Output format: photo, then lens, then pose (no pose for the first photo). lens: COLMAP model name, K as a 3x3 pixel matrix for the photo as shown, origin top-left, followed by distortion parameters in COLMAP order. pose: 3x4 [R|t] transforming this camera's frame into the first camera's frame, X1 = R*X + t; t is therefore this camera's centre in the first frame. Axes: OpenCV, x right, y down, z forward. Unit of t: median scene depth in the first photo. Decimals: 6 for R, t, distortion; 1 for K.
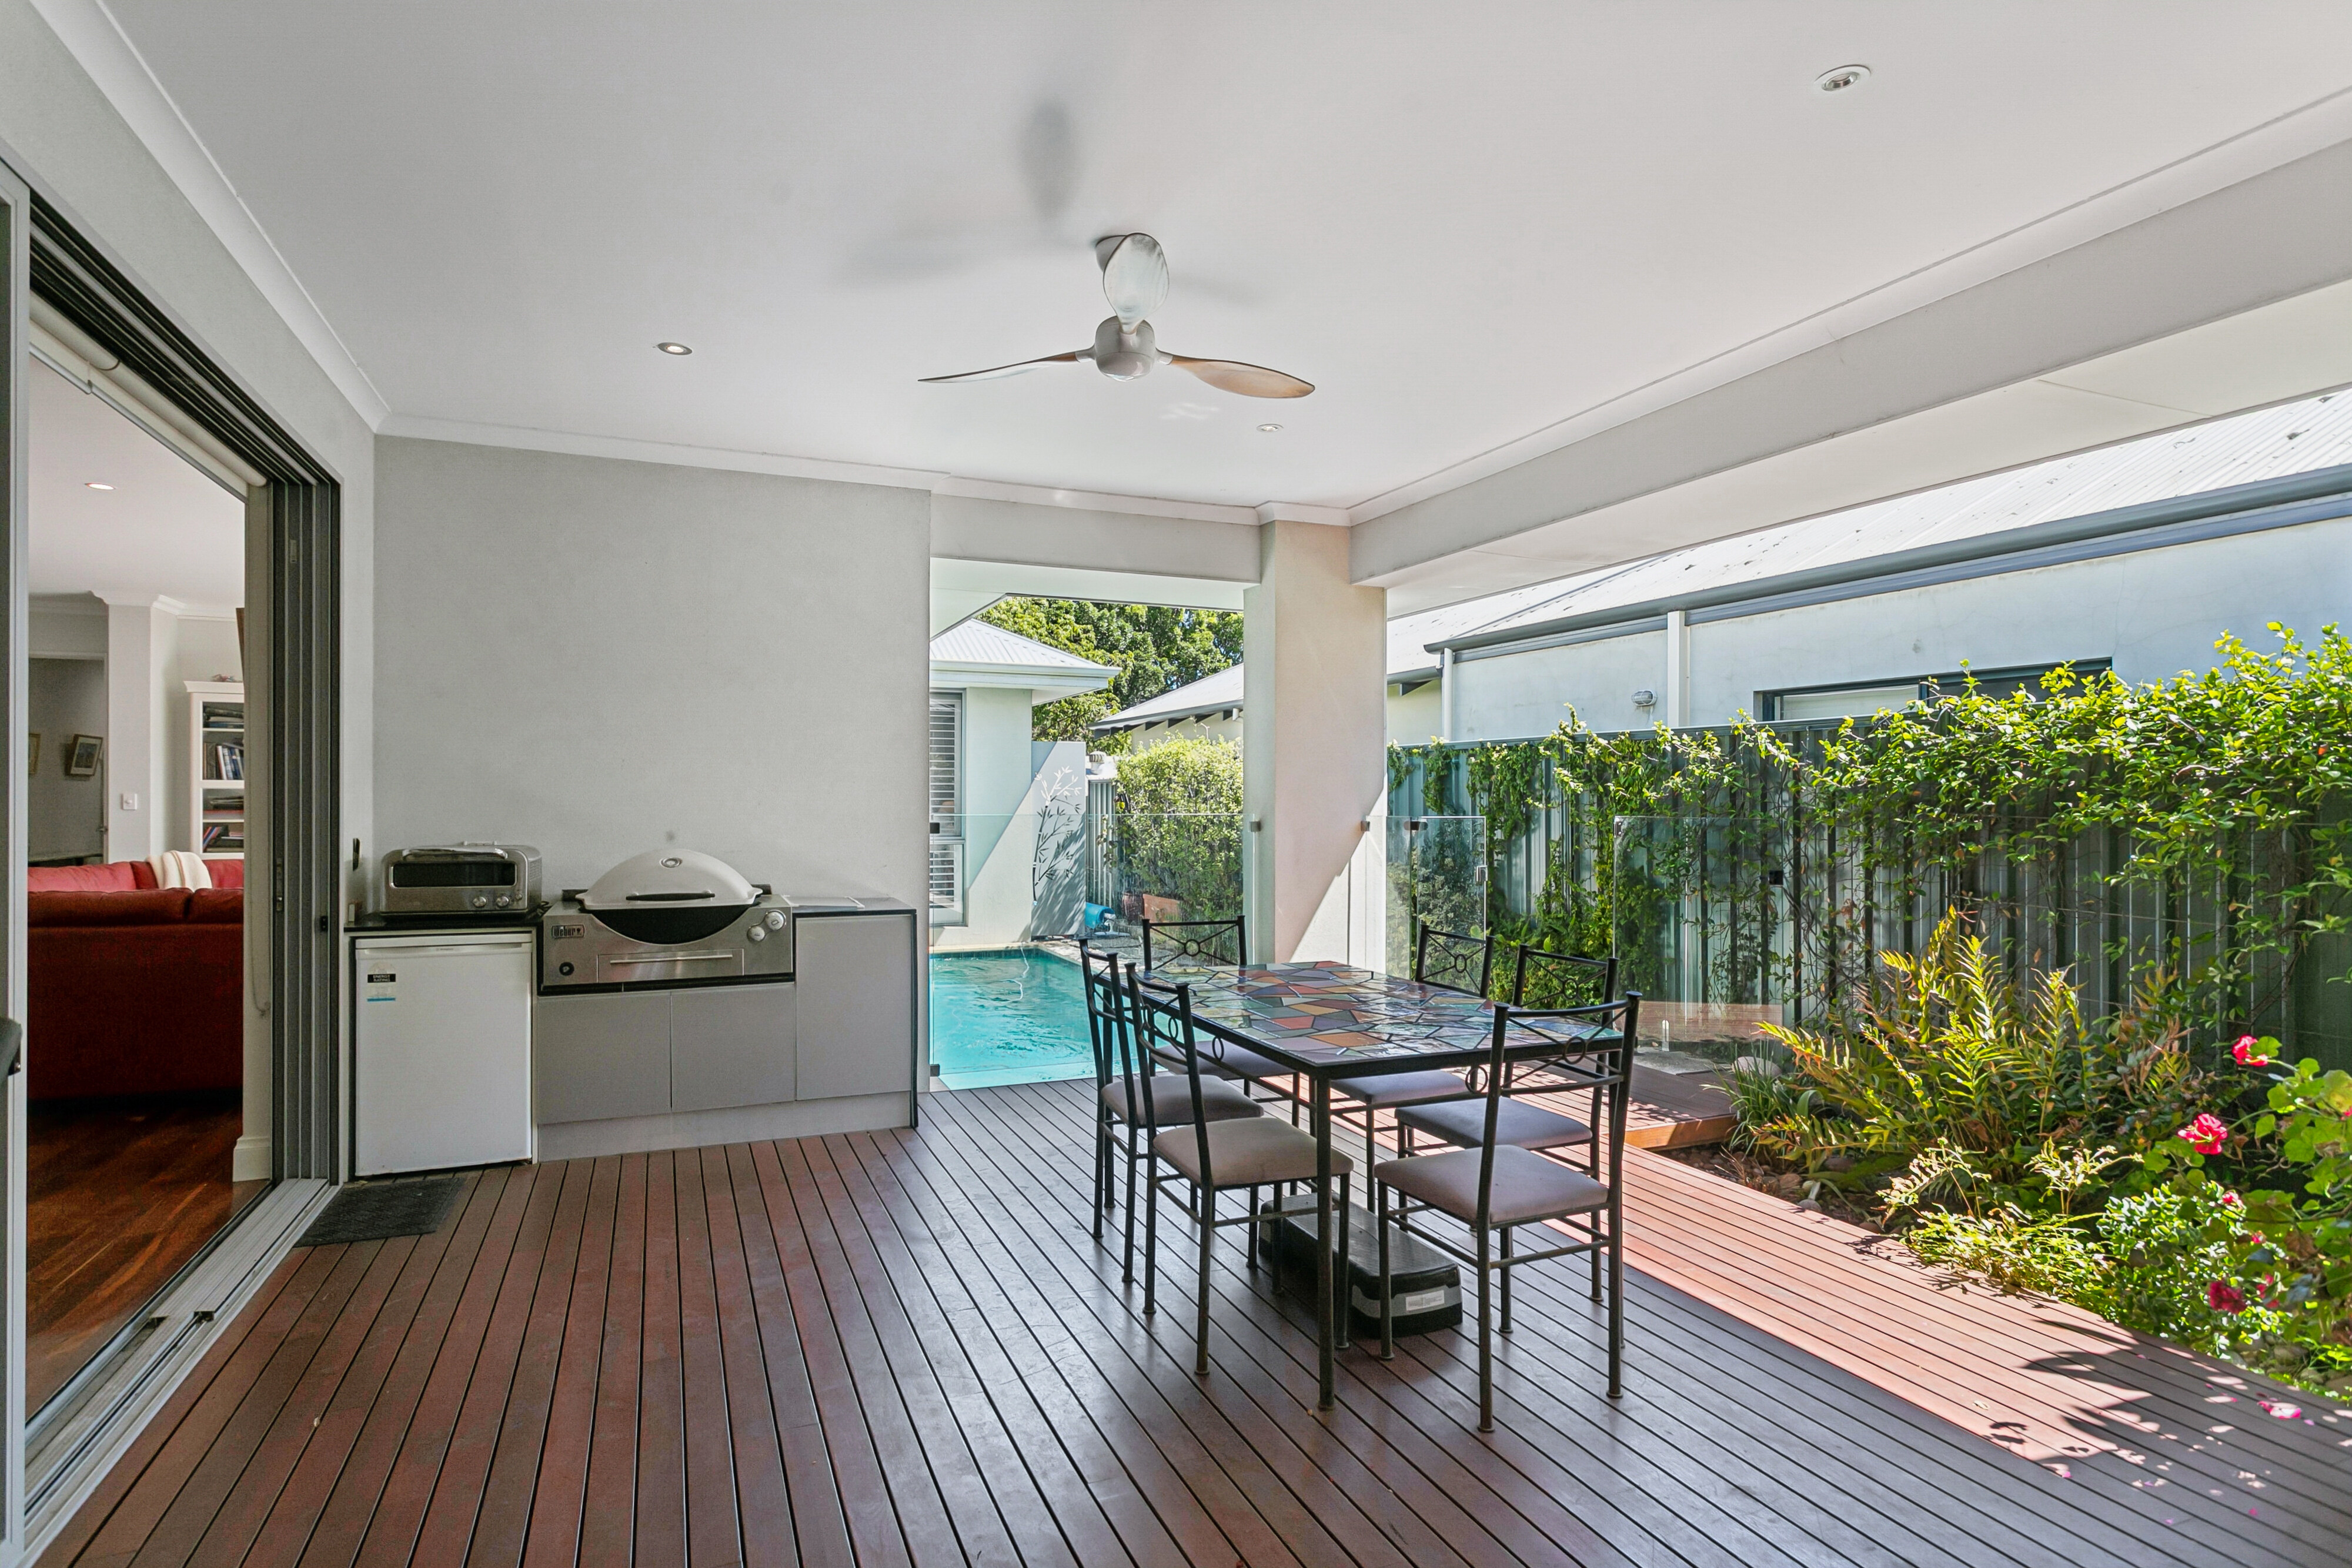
lens RADIAL K [[1224.7, 0, 1172.2], [0, 1224.7, 788.7], [0, 0, 1]] dist [0.002593, 0.000779]
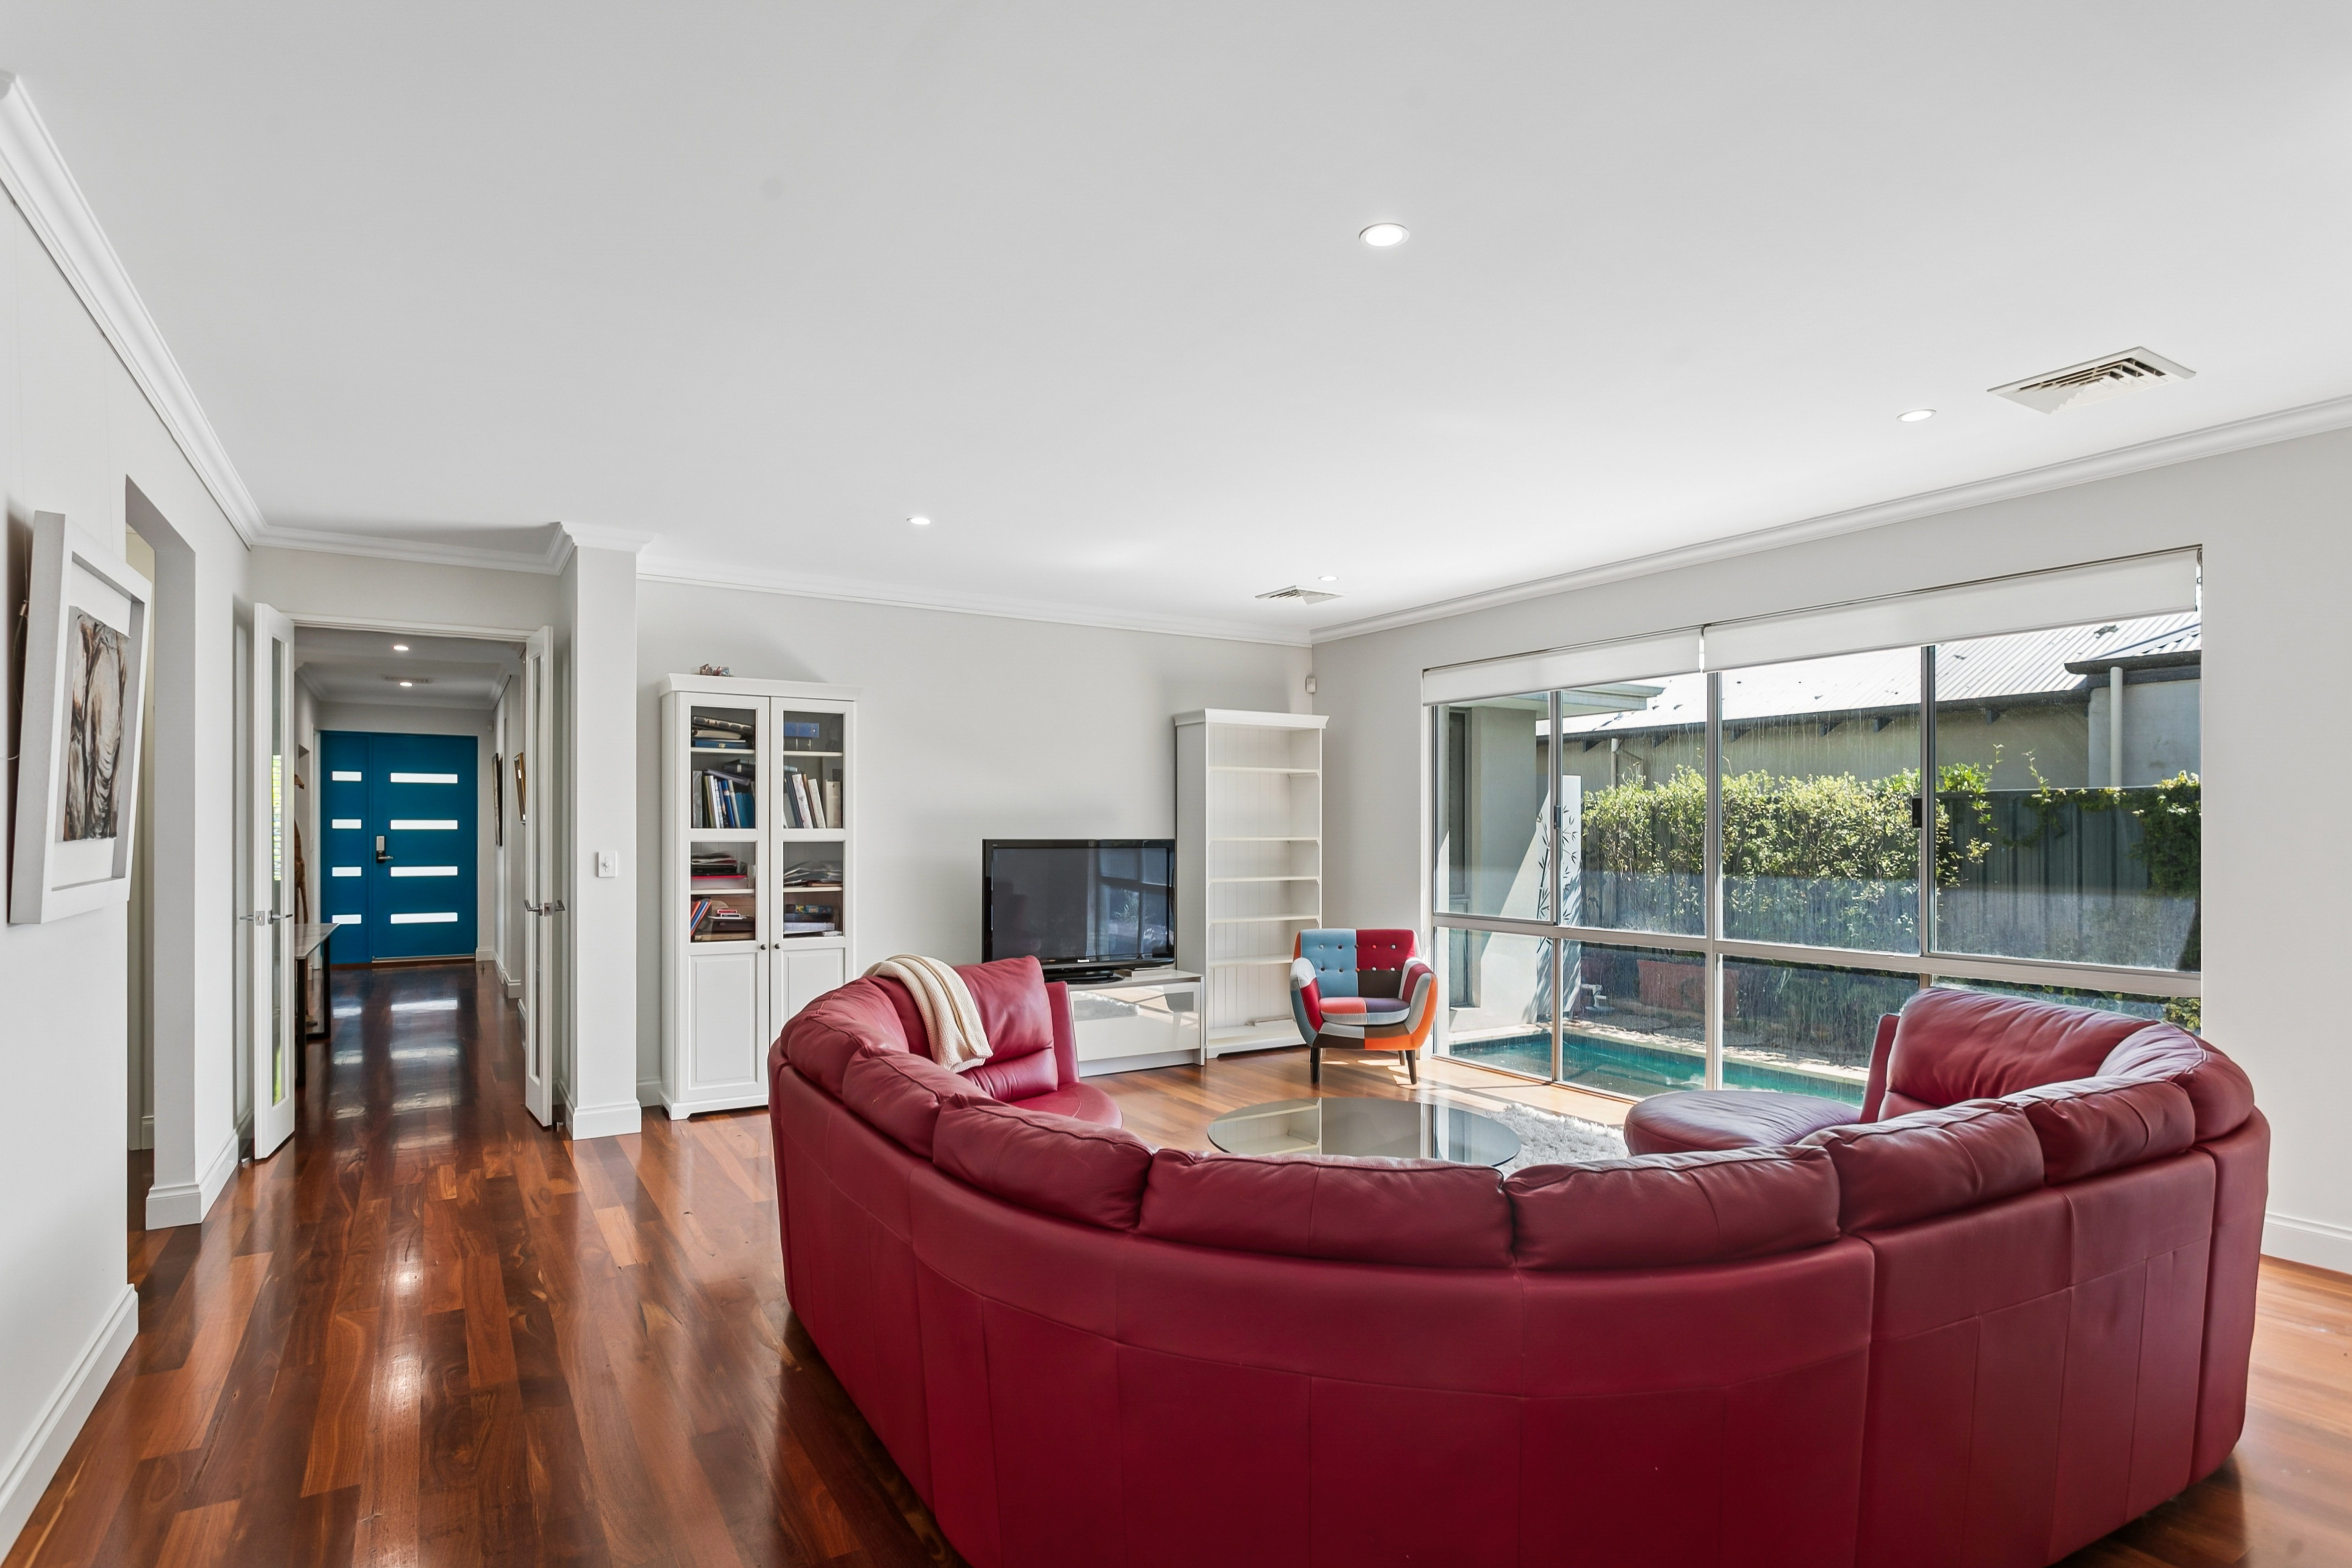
lens RADIAL K [[1224.7, 0, 1178.5], [0, 1224.7, 807.6], [0, 0, 1]] dist [0.002593, 0.000779]
pose [[0.988740, 0.005402, 0.149543, -0.631998], [-0.004699, 0.999976, -0.005053, -0.015732], [-0.149567, 0.004294, 0.988742, 0.329074]]
